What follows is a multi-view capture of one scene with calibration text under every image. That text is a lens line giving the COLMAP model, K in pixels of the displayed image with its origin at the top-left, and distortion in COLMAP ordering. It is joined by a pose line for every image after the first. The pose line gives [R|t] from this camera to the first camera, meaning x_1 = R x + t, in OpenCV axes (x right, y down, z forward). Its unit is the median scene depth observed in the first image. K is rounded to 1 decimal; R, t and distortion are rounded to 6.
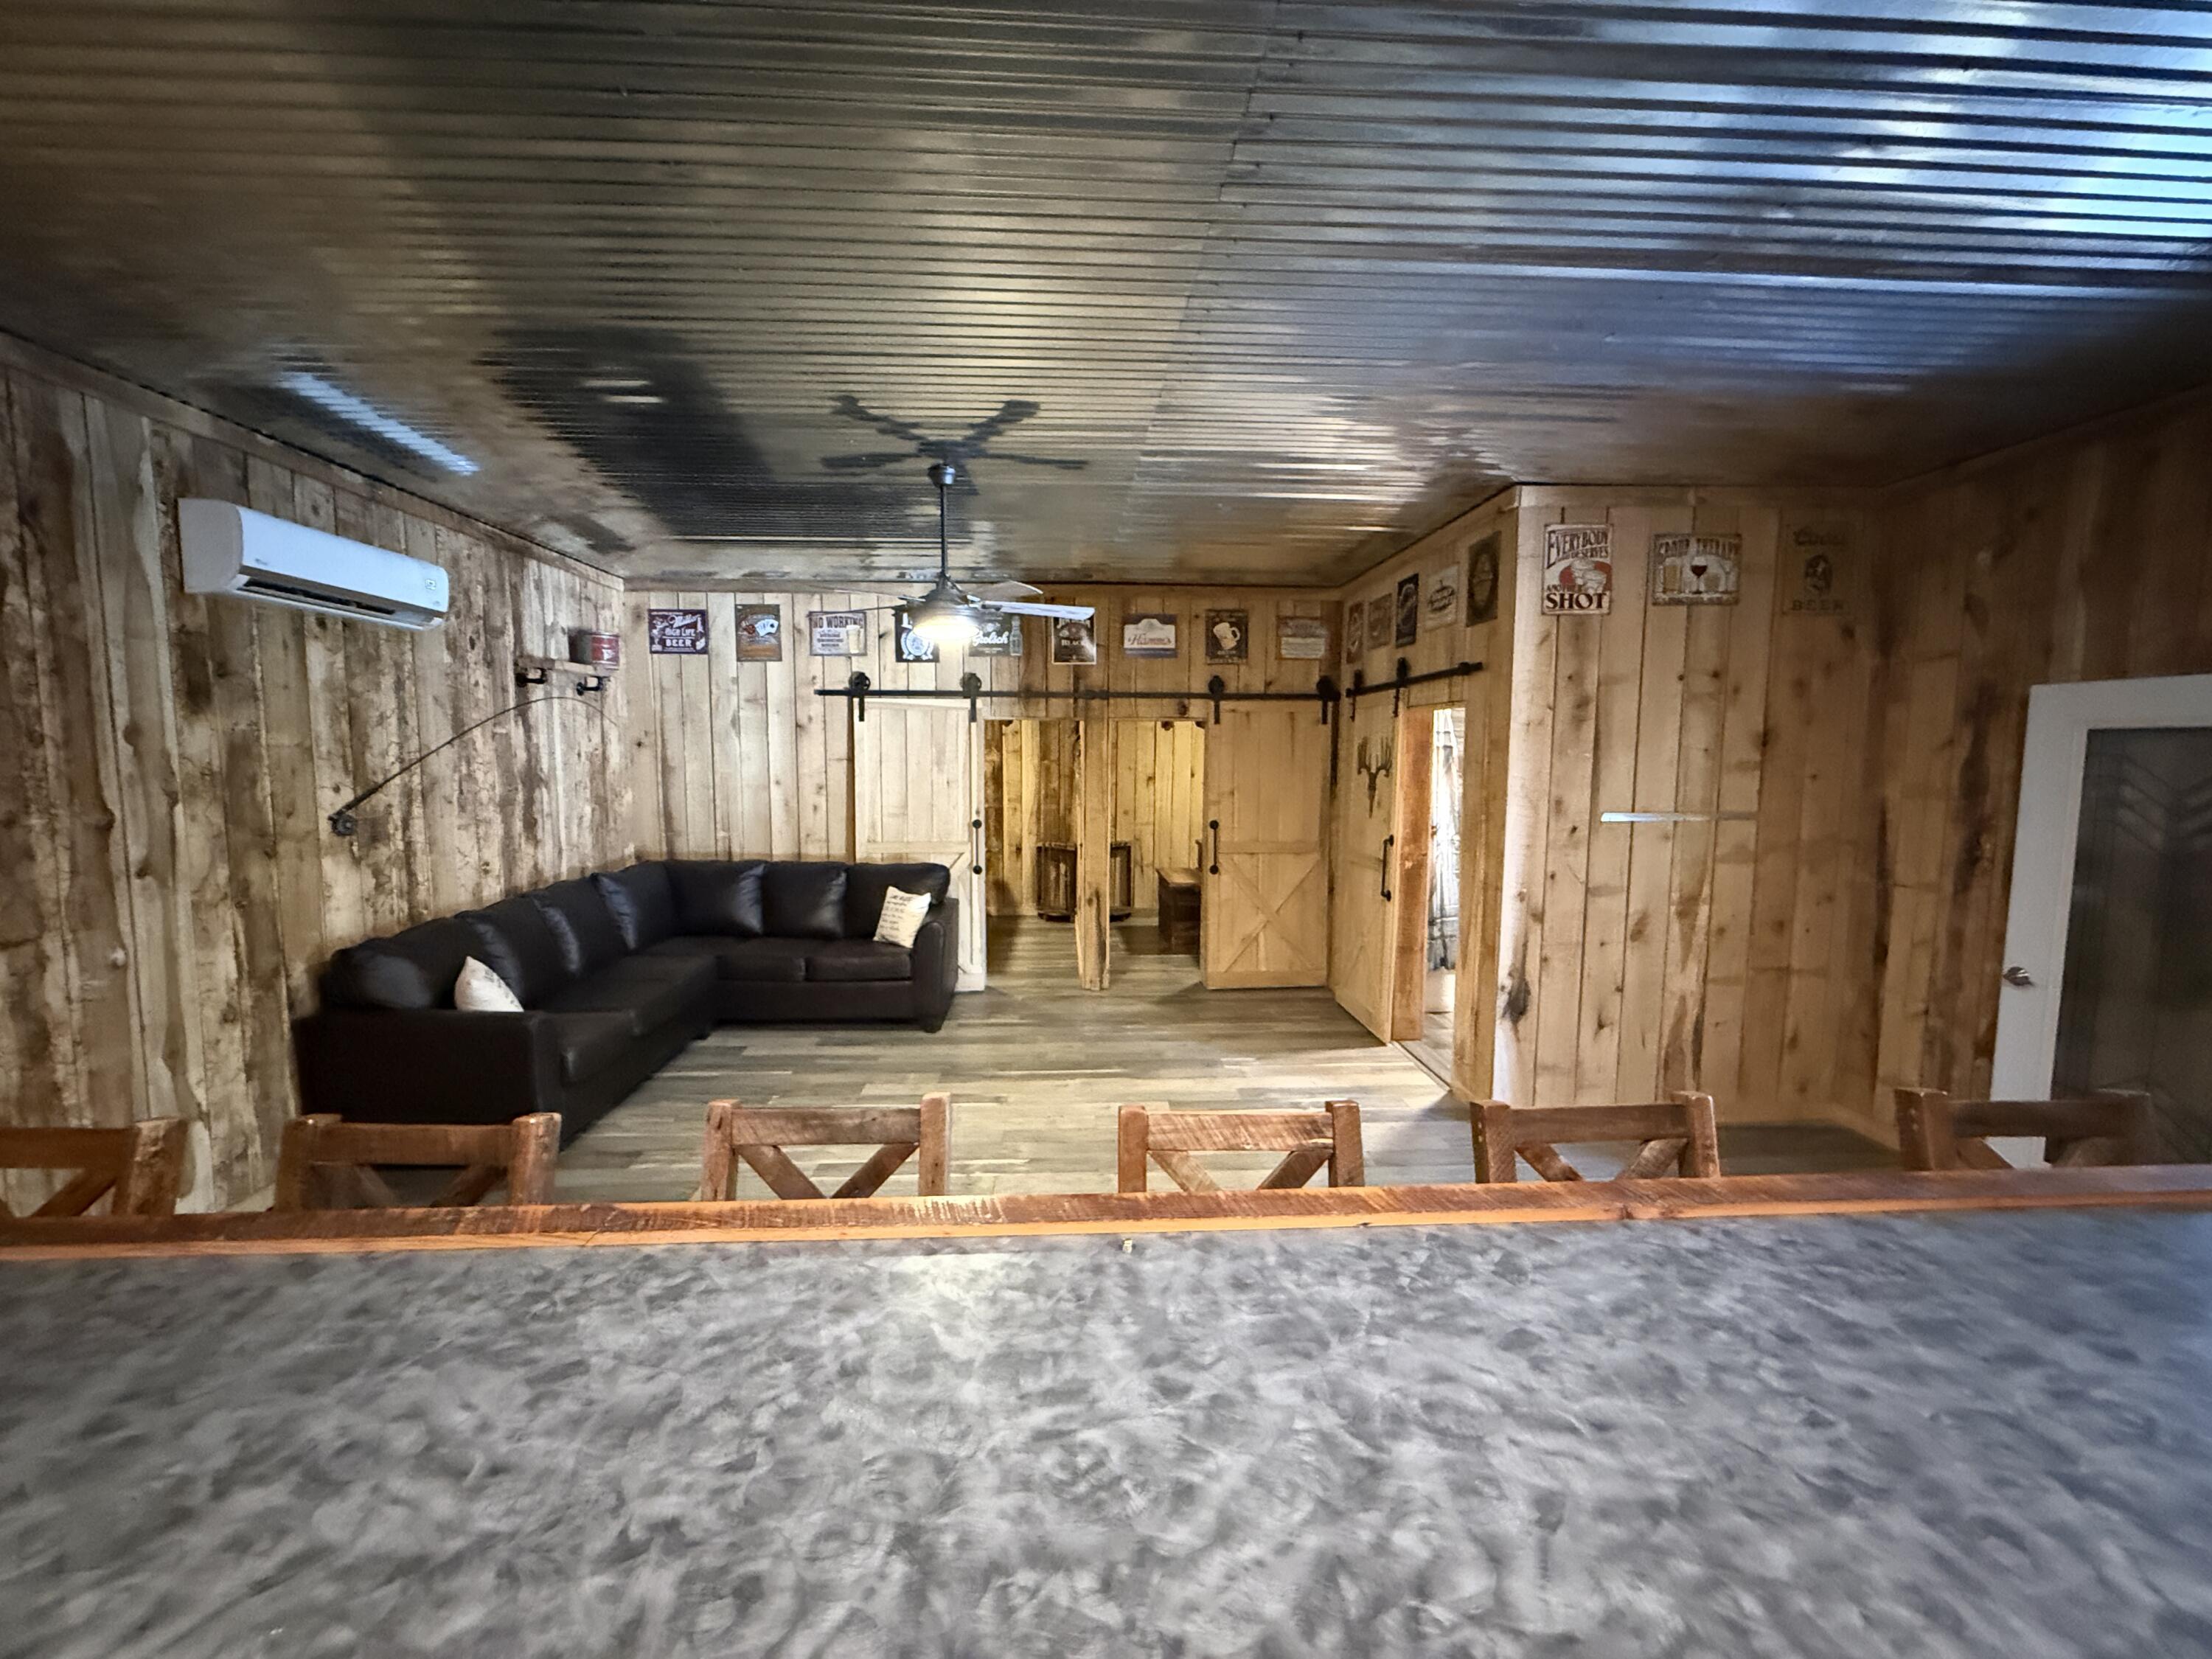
lens RADIAL K [[882.6, 0, 1104.3], [0, 882.6, 832.4], [0, 0, 1]] dist [0.001290, -0.000823]
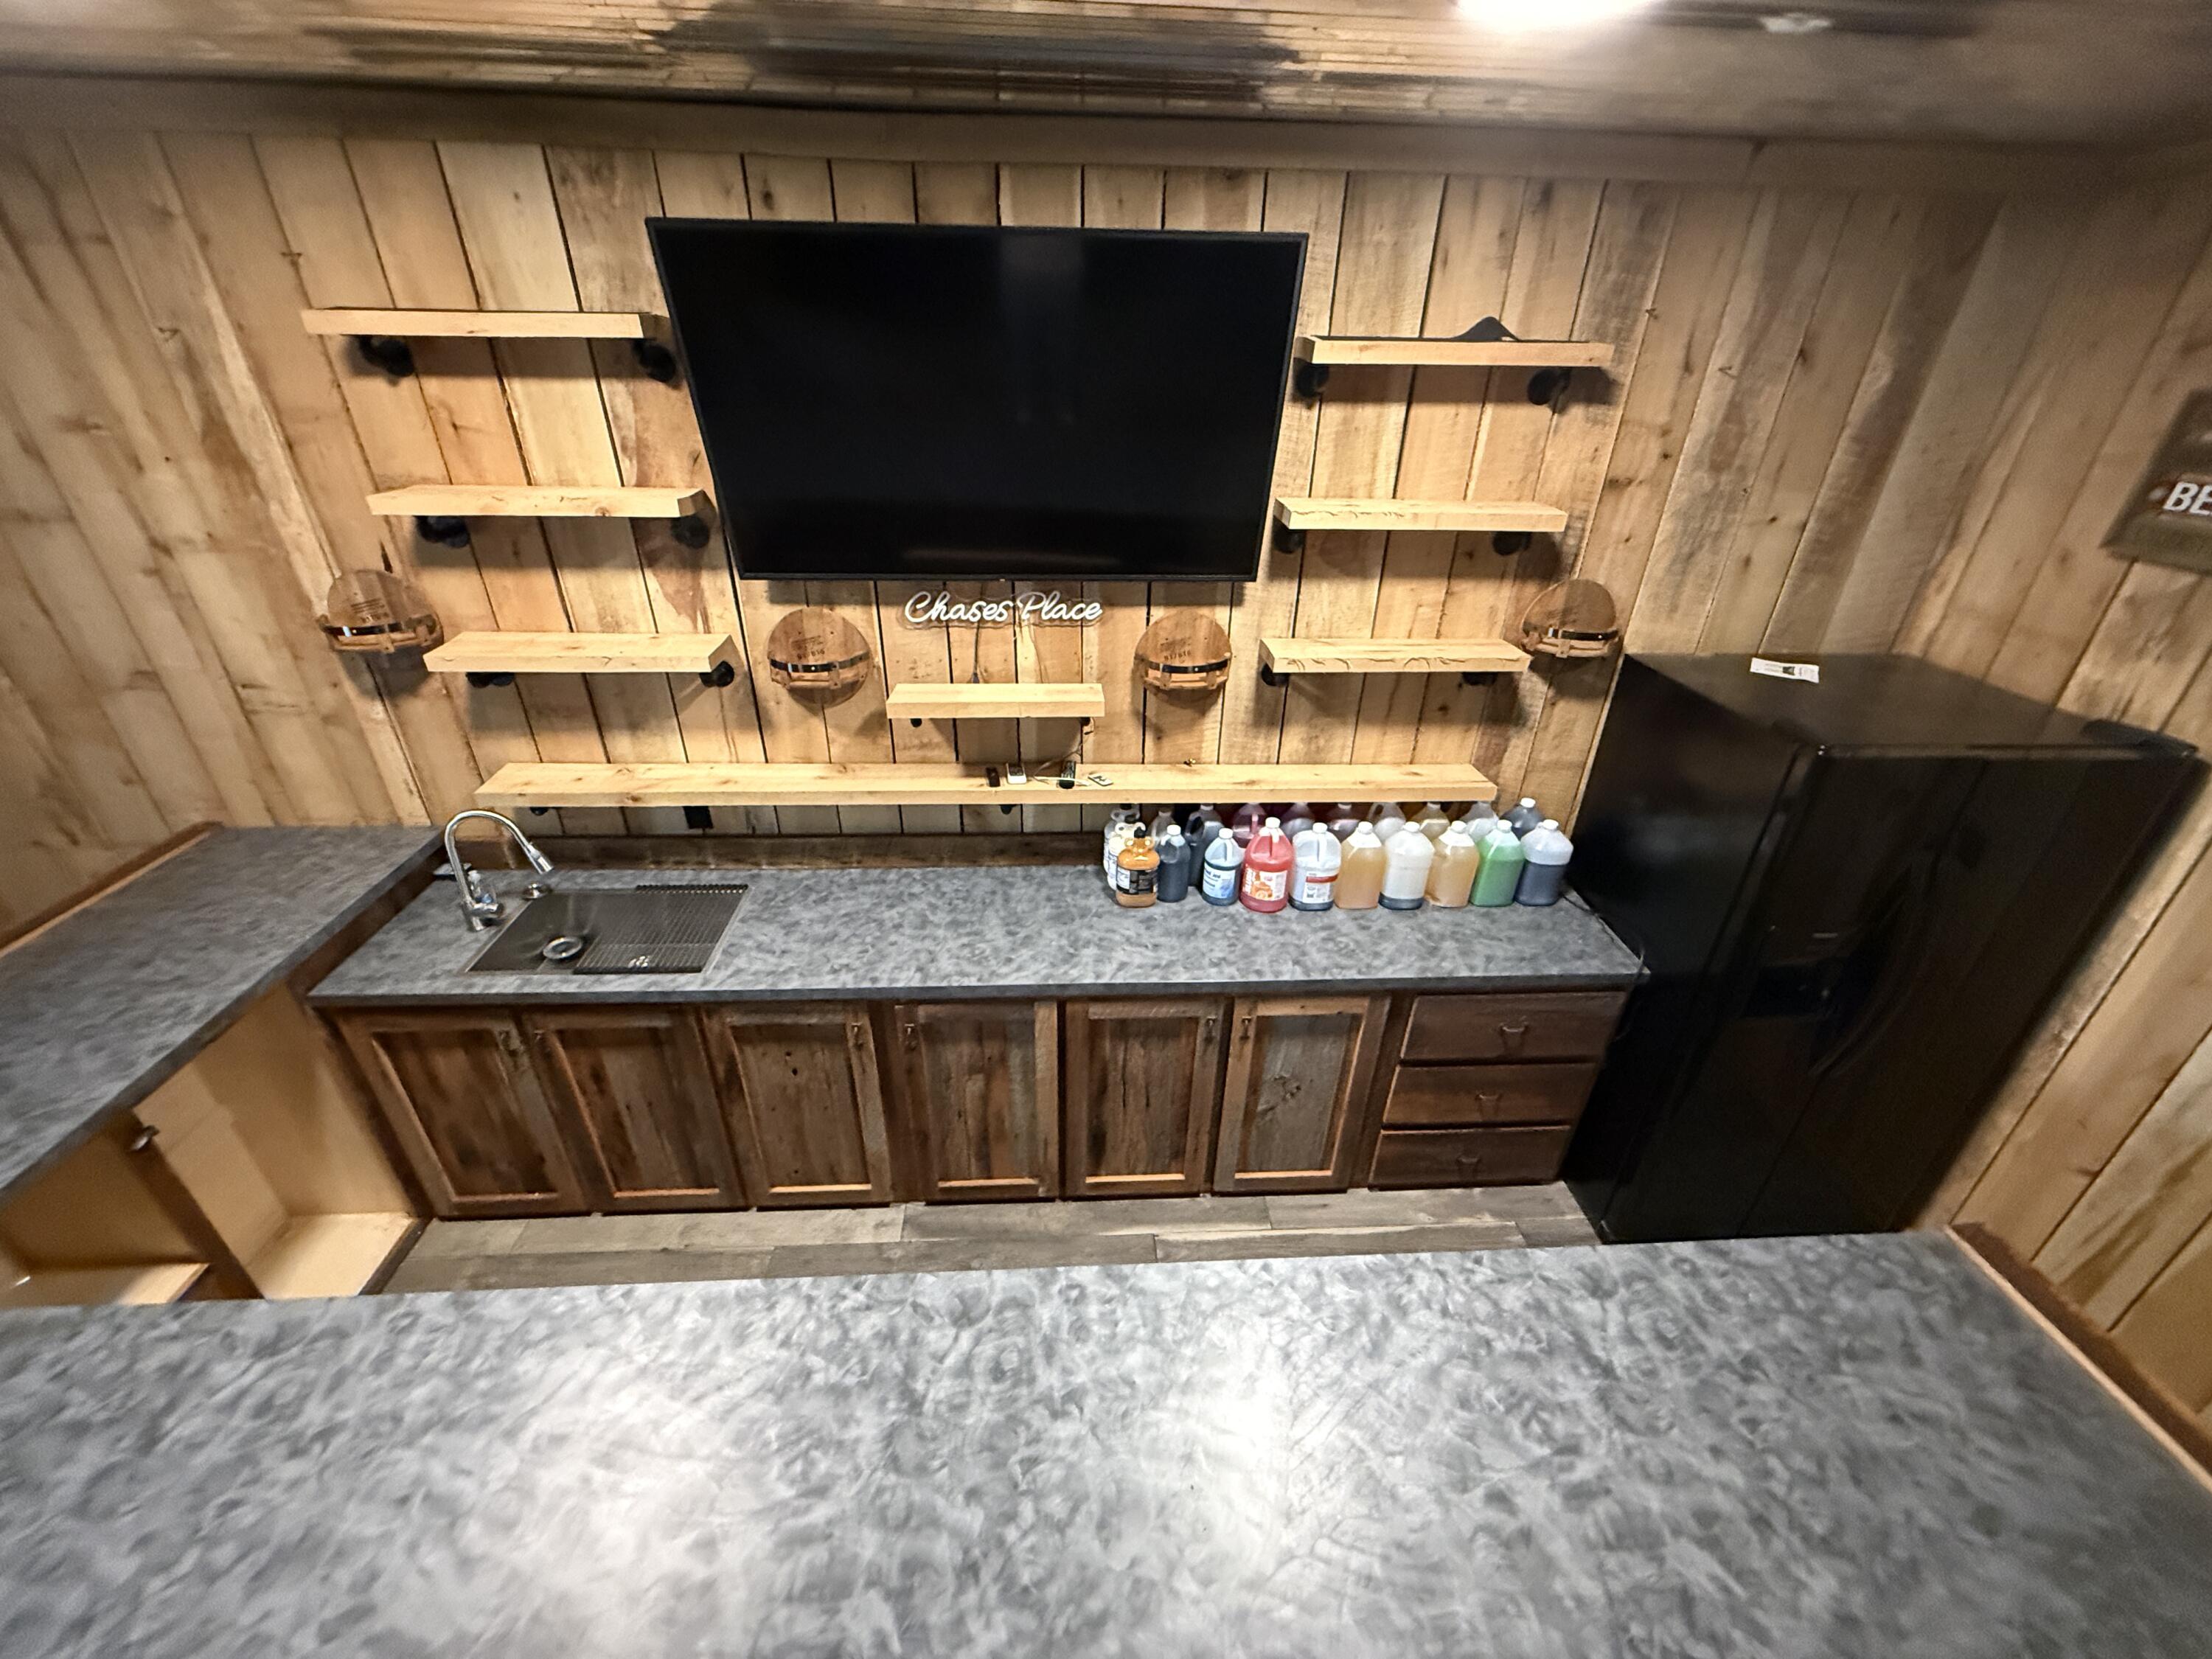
lens RADIAL K [[882.6, 0, 1105.7], [0, 882.6, 828.1], [0, 0, 1]] dist [0.001290, -0.000823]
pose [[0.999879, 0.014596, 0.005381, 0.359312], [-0.015527, 0.915146, 0.402823, -0.822365], [0.000955, -0.402858, 0.915262, -1.455708]]
